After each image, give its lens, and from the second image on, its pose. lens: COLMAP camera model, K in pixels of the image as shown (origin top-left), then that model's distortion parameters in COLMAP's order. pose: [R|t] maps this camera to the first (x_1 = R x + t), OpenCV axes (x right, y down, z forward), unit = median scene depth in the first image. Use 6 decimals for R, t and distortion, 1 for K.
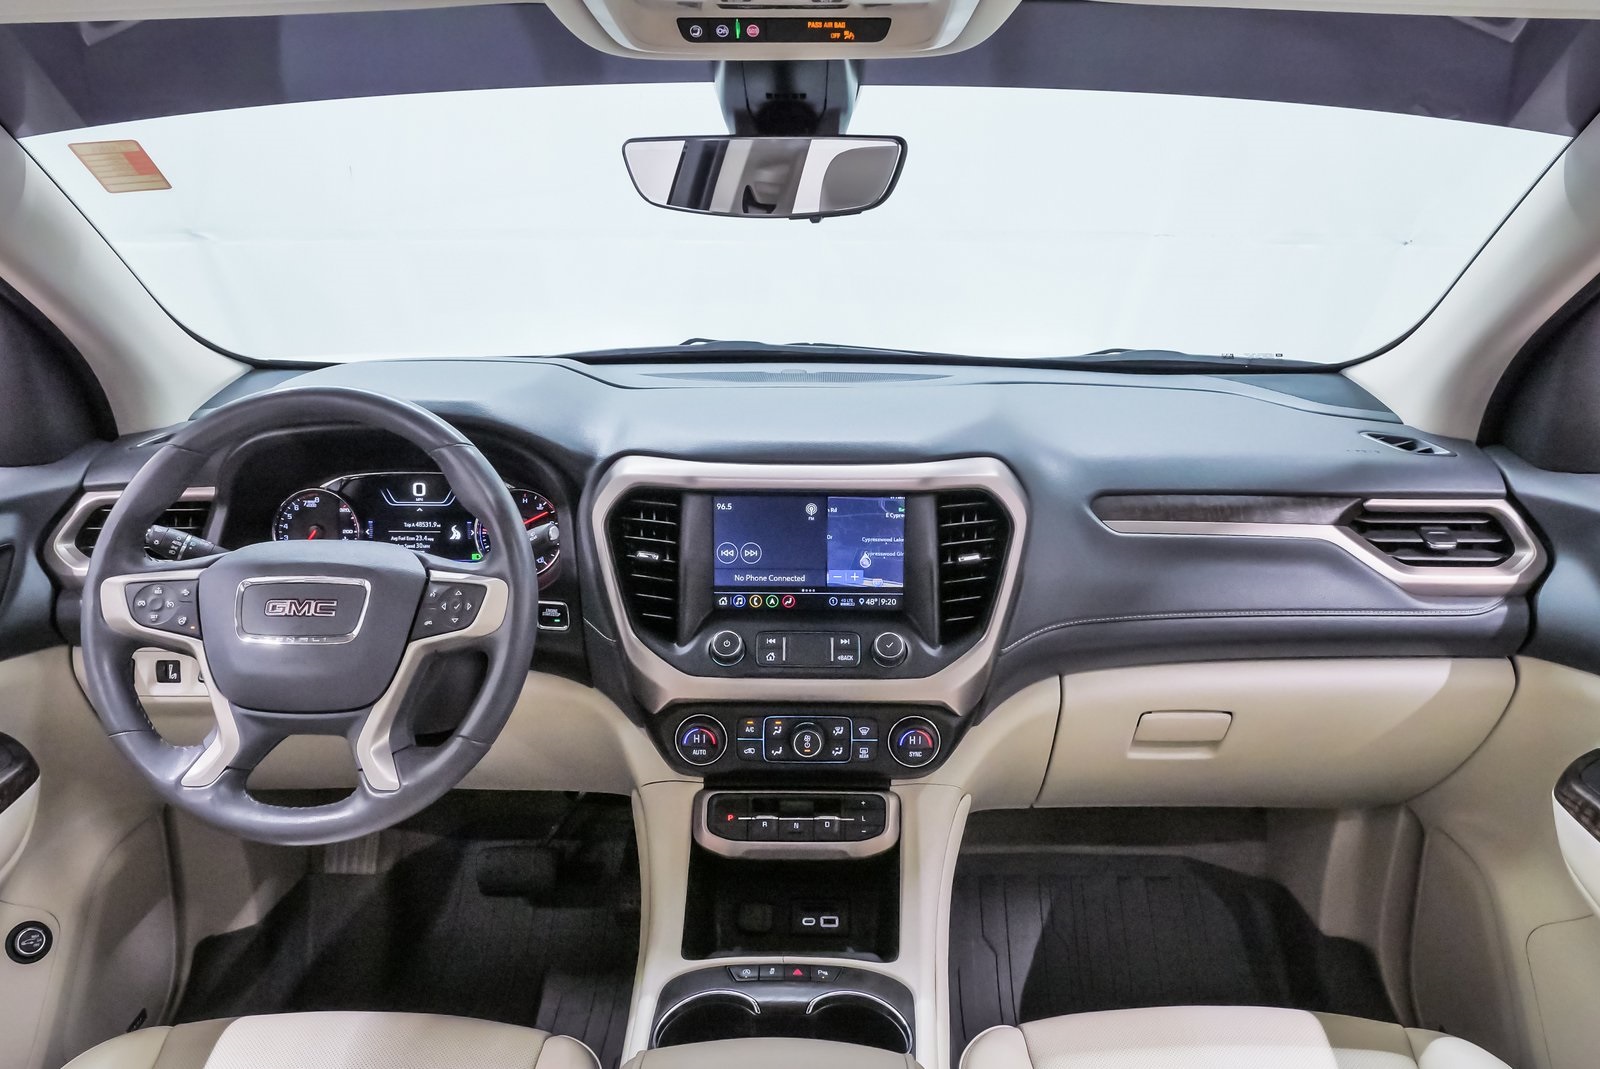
lens RADIAL K [[1169.0, 0, 800.0], [0, 1169.0, 534.5], [0, 0, 1]] dist [-0.043511, 0.013002]
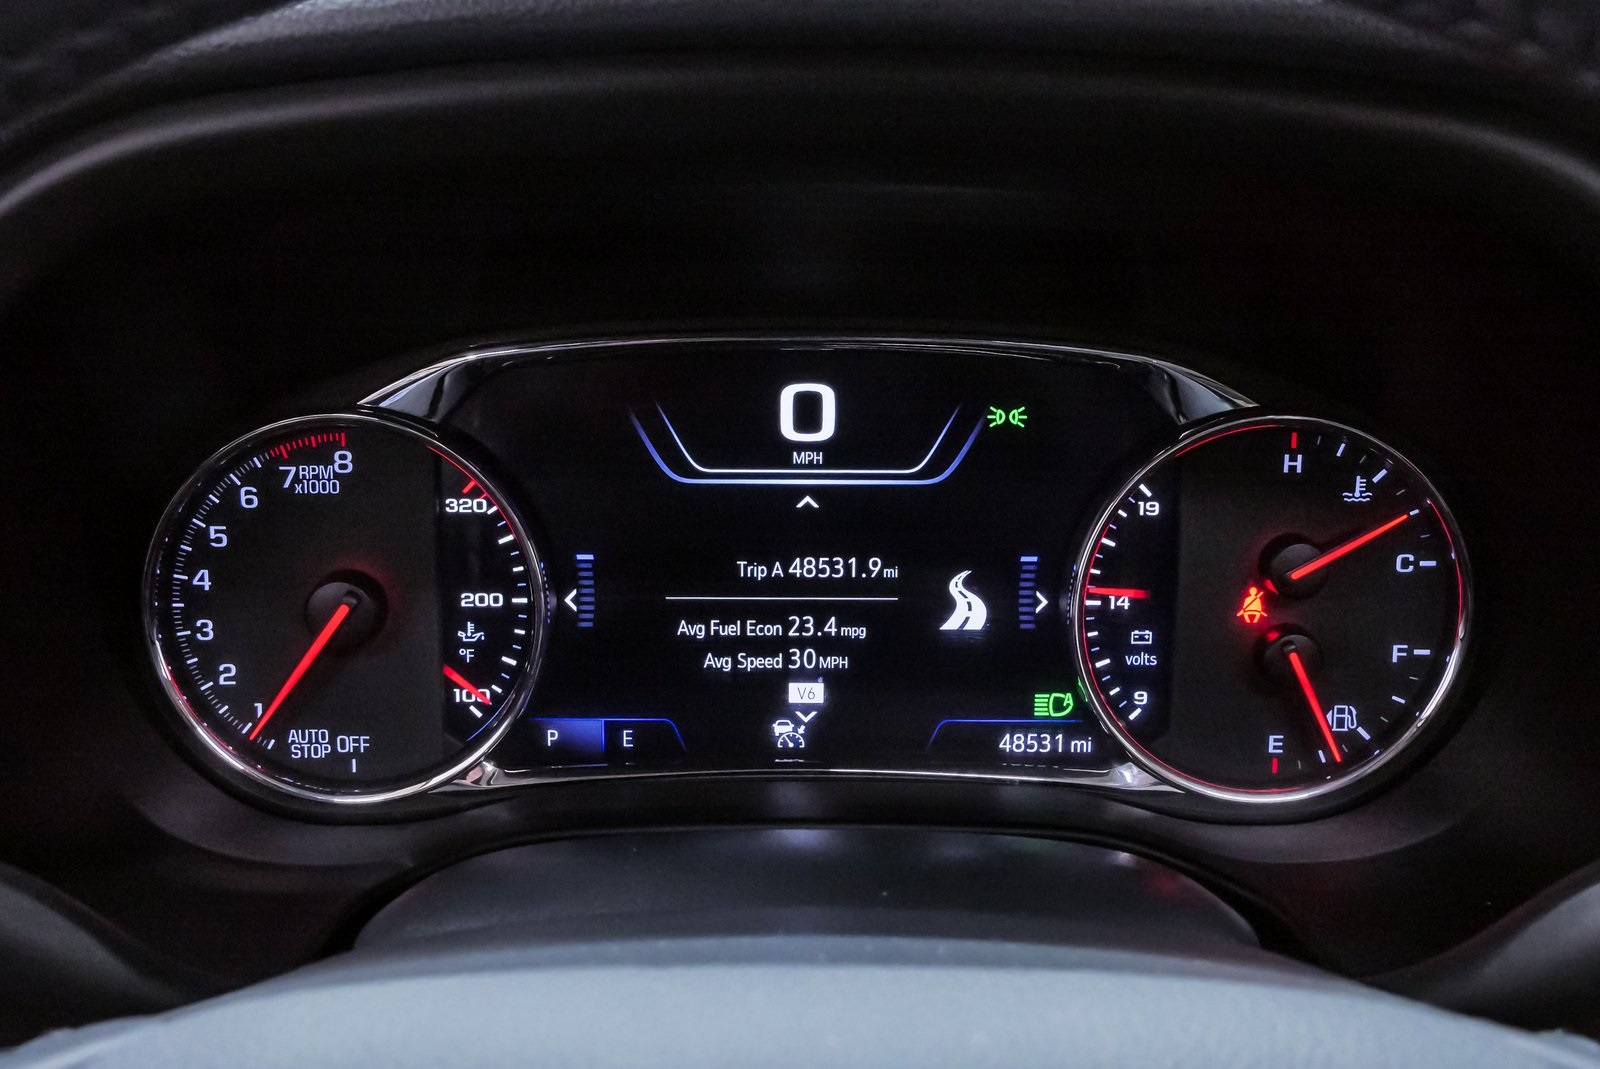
lens RADIAL K [[1659.1, 0, 800.0], [0, 1659.1, 534.5], [0, 0, 1]] dist [-0.001313, 0.013572]
pose [[0.999633, -0.005341, 0.026567, -0.379781], [0.002832, 0.995604, 0.093619, -0.051070], [-0.026950, -0.093510, 0.995254, 0.767079]]
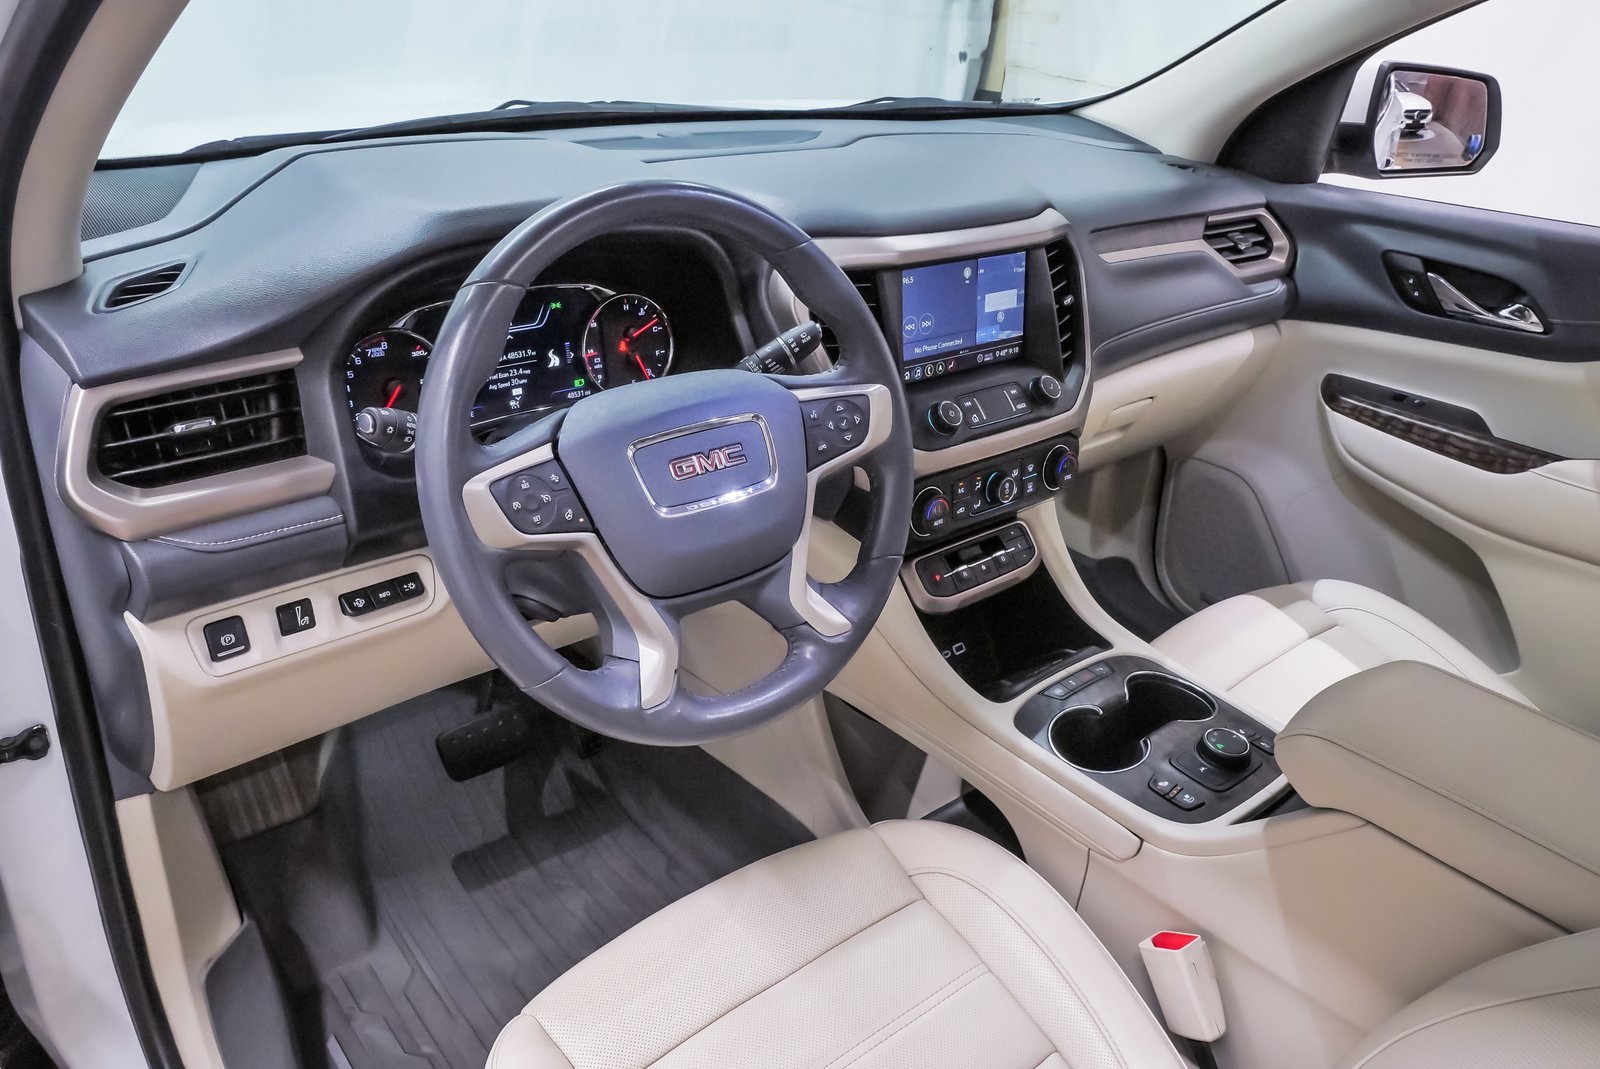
lens RADIAL K [[1169.0, 0, 800.0], [0, 1169.0, 534.5], [0, 0, 1]] dist [-0.043511, 0.013002]
pose [[0.756830, -0.255006, 0.601815, -0.780014], [0.122827, 0.959836, 0.252246, -0.077339], [-0.641968, -0.116988, 0.757754, 0.281553]]
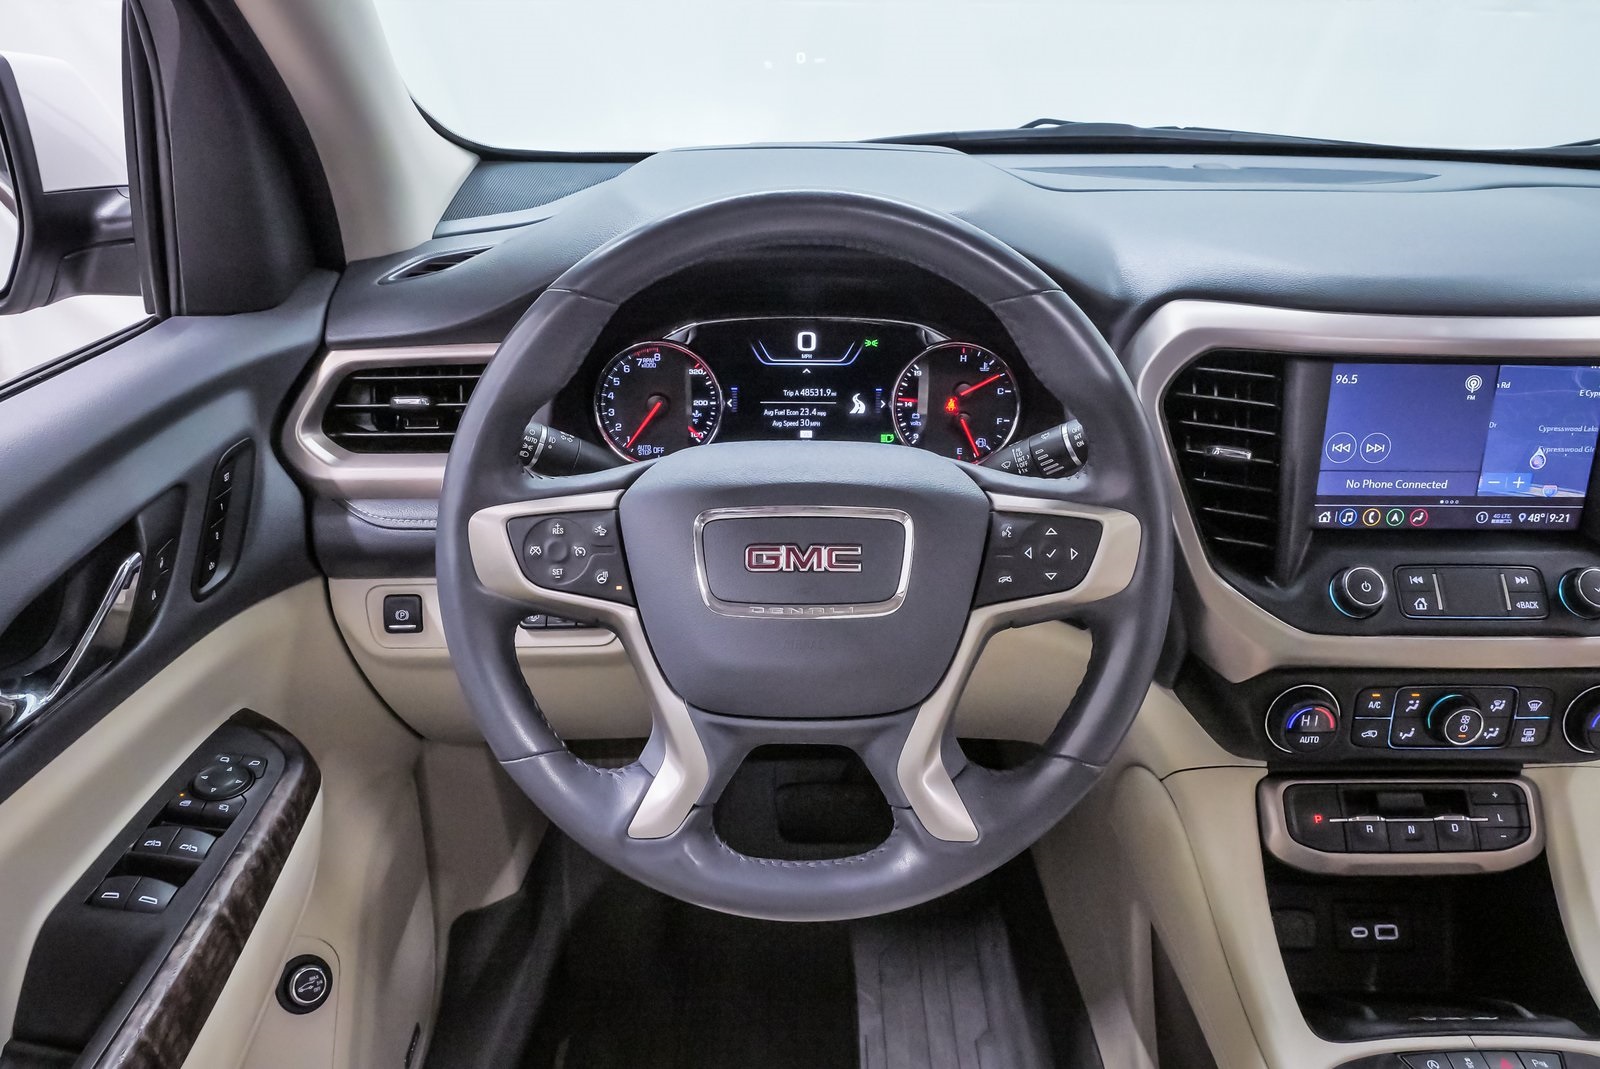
lens RADIAL K [[1188.2, 0, 800.0], [0, 1188.2, 534.5], [0, 0, 1]] dist [-0.052953, 0.031958]
pose [[0.999878, -0.003873, 0.015158, -0.385448], [0.001294, 0.986031, 0.166558, -0.048534], [-0.015591, -0.166518, 0.985915, 0.325460]]
